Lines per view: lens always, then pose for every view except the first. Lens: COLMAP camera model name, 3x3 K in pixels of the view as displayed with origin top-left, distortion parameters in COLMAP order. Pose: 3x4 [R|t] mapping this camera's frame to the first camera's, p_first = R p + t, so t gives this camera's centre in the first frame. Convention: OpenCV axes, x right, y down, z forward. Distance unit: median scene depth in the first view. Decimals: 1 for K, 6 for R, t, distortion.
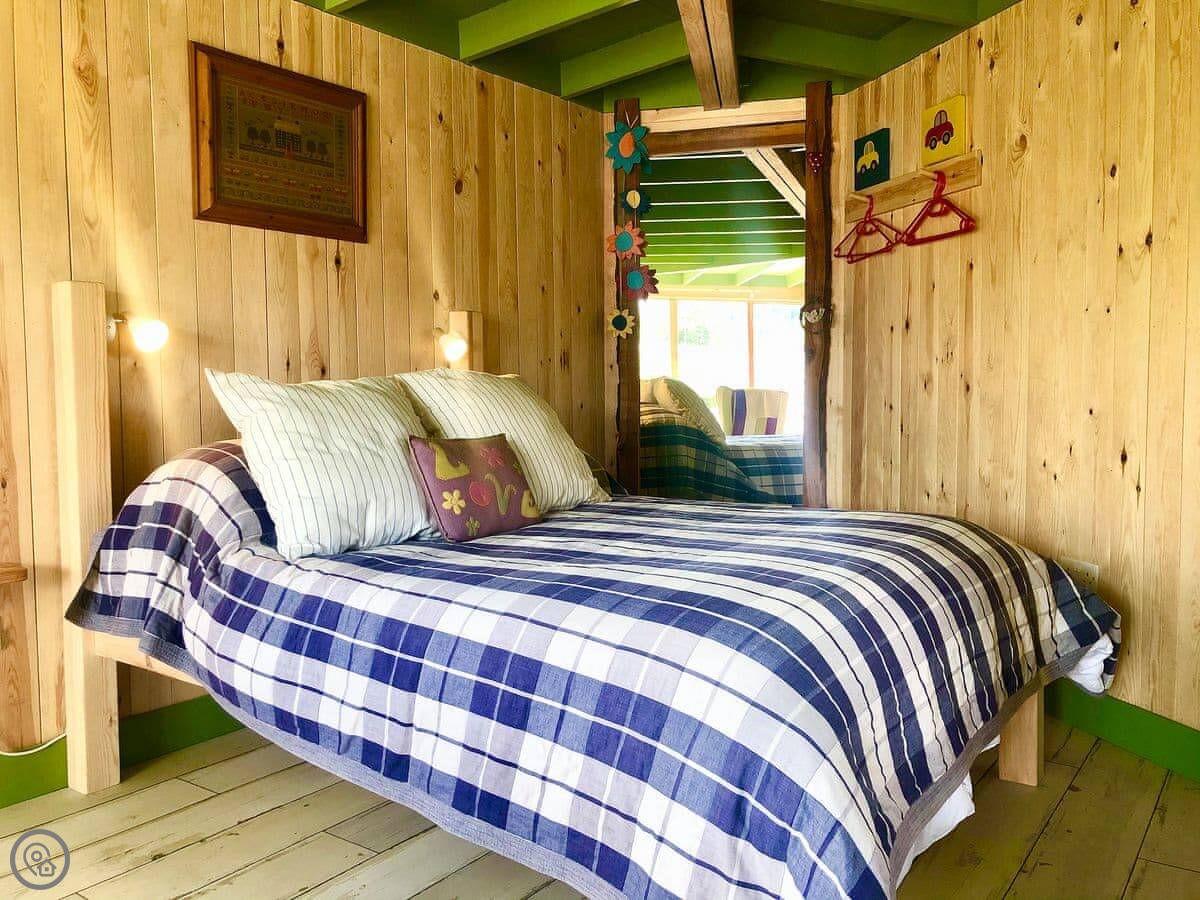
lens RADIAL K [[964.8, 0, 600.0], [0, 964.8, 450.0], [0, 0, 1]] dist [0.012885, -0.002795]
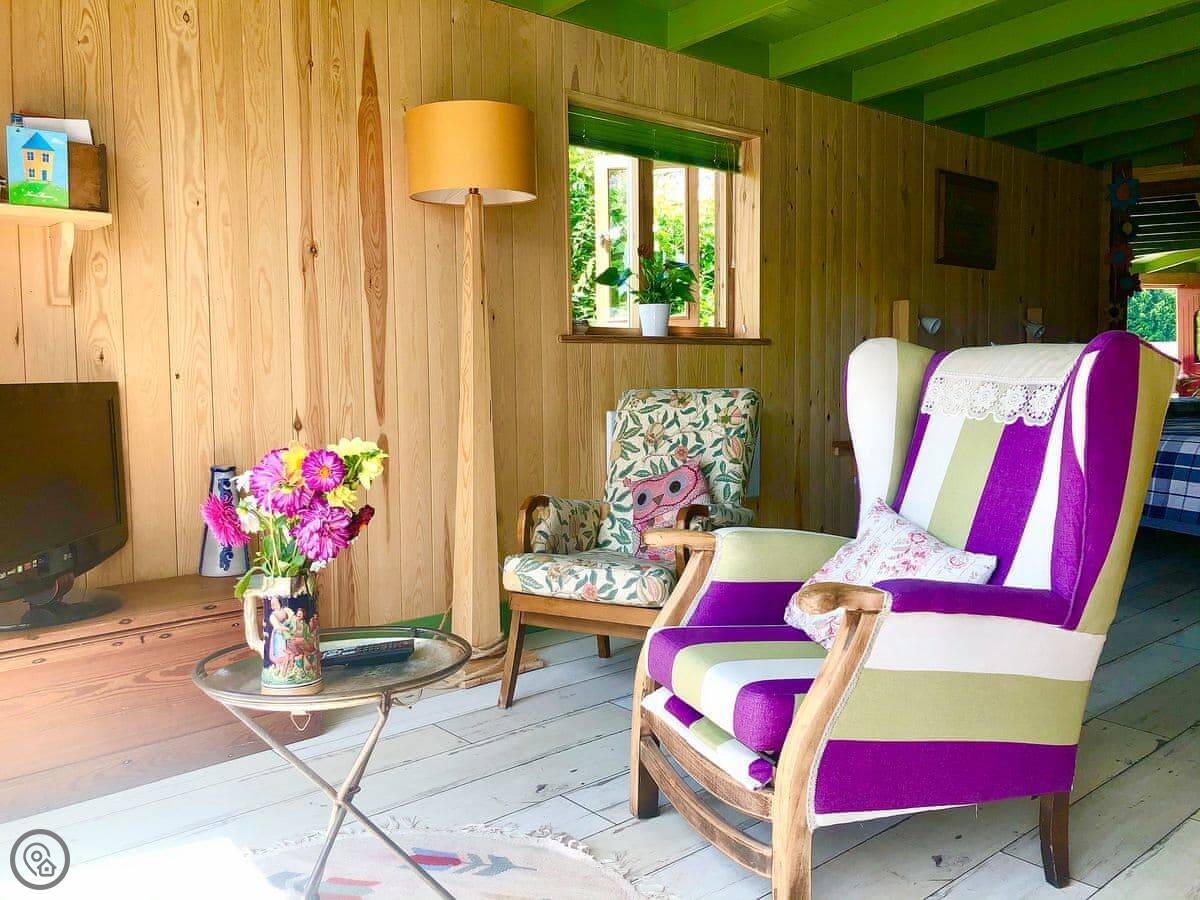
lens RADIAL K [[964.8, 0, 600.0], [0, 964.8, 450.0], [0, 0, 1]] dist [0.012885, -0.002795]
pose [[0.972501, 0.003869, -0.232865, -0.402401], [-0.002545, 0.999979, 0.005988, 0.072335], [0.232883, -0.005231, 0.972491, -0.630074]]
